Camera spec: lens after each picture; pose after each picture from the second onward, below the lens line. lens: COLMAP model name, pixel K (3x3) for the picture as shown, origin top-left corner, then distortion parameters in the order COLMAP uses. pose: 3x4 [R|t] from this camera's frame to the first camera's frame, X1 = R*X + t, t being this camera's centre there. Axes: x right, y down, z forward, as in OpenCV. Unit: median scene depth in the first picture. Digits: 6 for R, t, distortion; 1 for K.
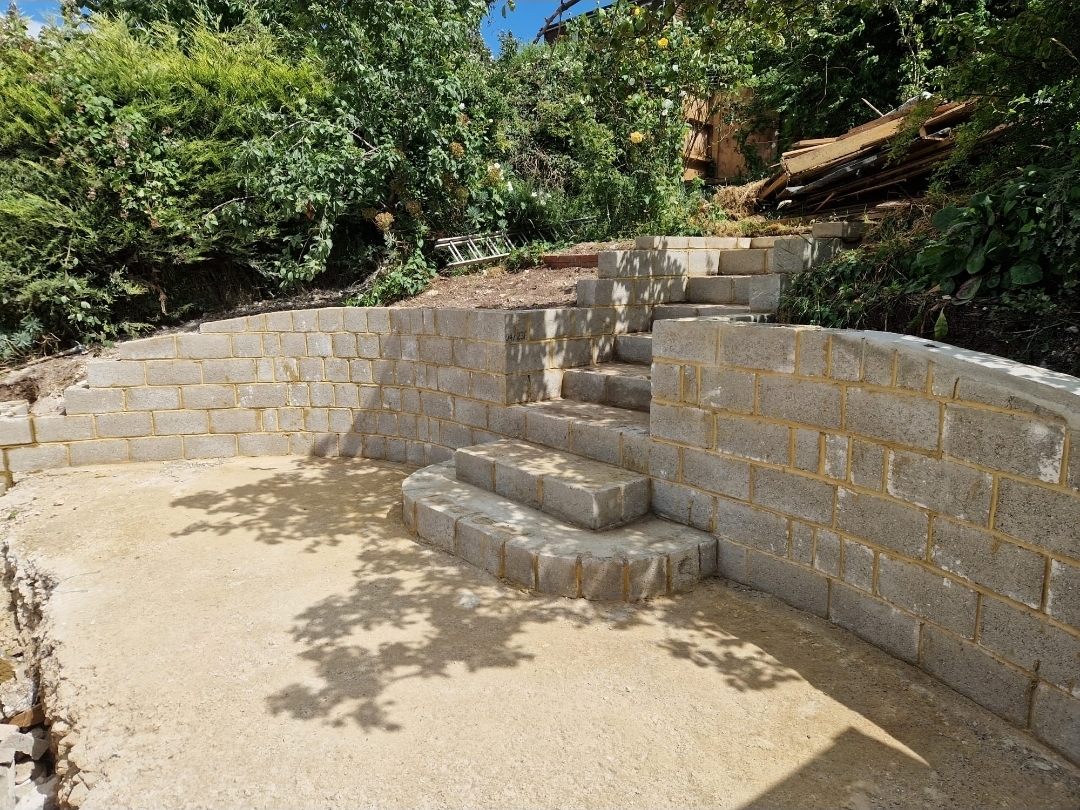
lens RADIAL K [[712.1, 0, 540.0], [0, 712.1, 405.0], [0, 0, 1]] dist [0.086349, -0.077857]
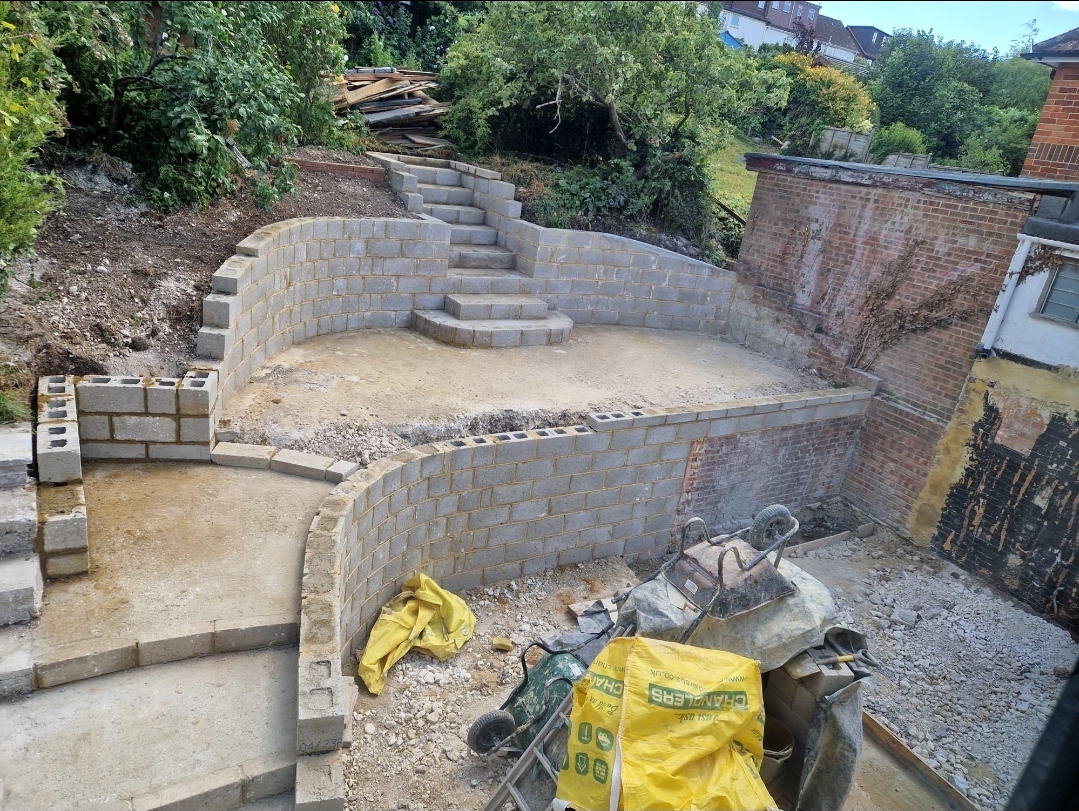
lens RADIAL K [[711.5, 0, 539.5], [0, 711.5, 405.5], [0, 0, 1]] dist [0.086349, -0.077857]
pose [[0.124180, -0.329252, 0.936041, -1.669165], [0.039779, 0.944236, 0.326857, -0.250177], [-0.991462, -0.003355, 0.130352, 0.485925]]
